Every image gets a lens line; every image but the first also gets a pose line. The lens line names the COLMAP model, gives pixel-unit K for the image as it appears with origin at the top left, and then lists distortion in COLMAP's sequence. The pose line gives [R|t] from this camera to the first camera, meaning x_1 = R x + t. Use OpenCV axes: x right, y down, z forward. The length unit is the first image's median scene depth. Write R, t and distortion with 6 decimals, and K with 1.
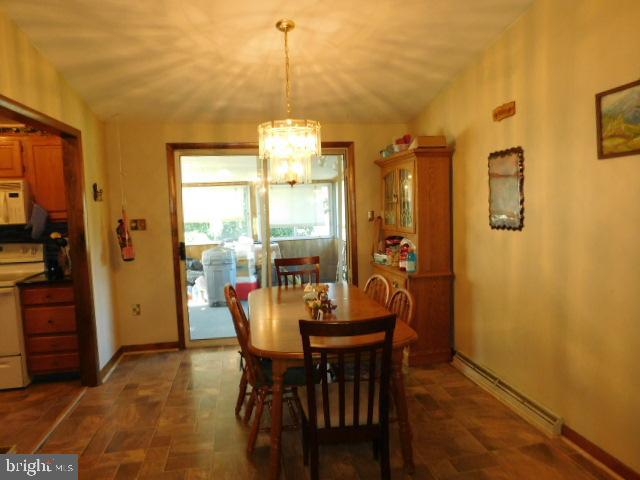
lens RADIAL K [[422.0, 0, 320.0], [0, 422.0, 240.0], [0, 0, 1]] dist [-0.065412, 0.049202]
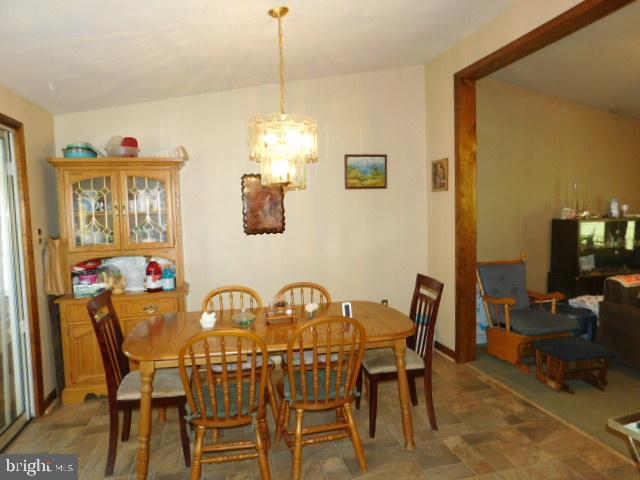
lens RADIAL K [[422.0, 0, 320.0], [0, 422.0, 240.0], [0, 0, 1]] dist [-0.065412, 0.049202]
pose [[-0.058249, -0.035625, 0.997666, -0.957005], [0.111744, 0.992850, 0.041977, -0.045556], [-0.992028, 0.113928, -0.053851, 0.963668]]
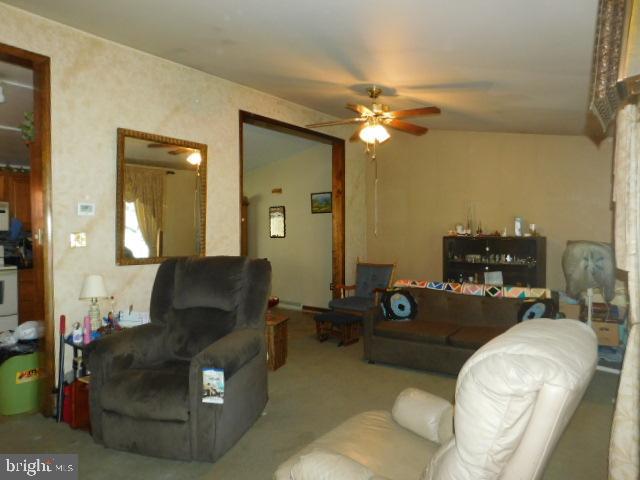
lens RADIAL K [[422.0, 0, 320.0], [0, 422.0, 240.0], [0, 0, 1]] dist [-0.065412, 0.049202]
pose [[0.777194, 0.016711, 0.629039, -1.014848], [0.027939, 0.997745, -0.061025, 0.159648], [-0.628640, 0.065003, 0.774975, -1.188743]]
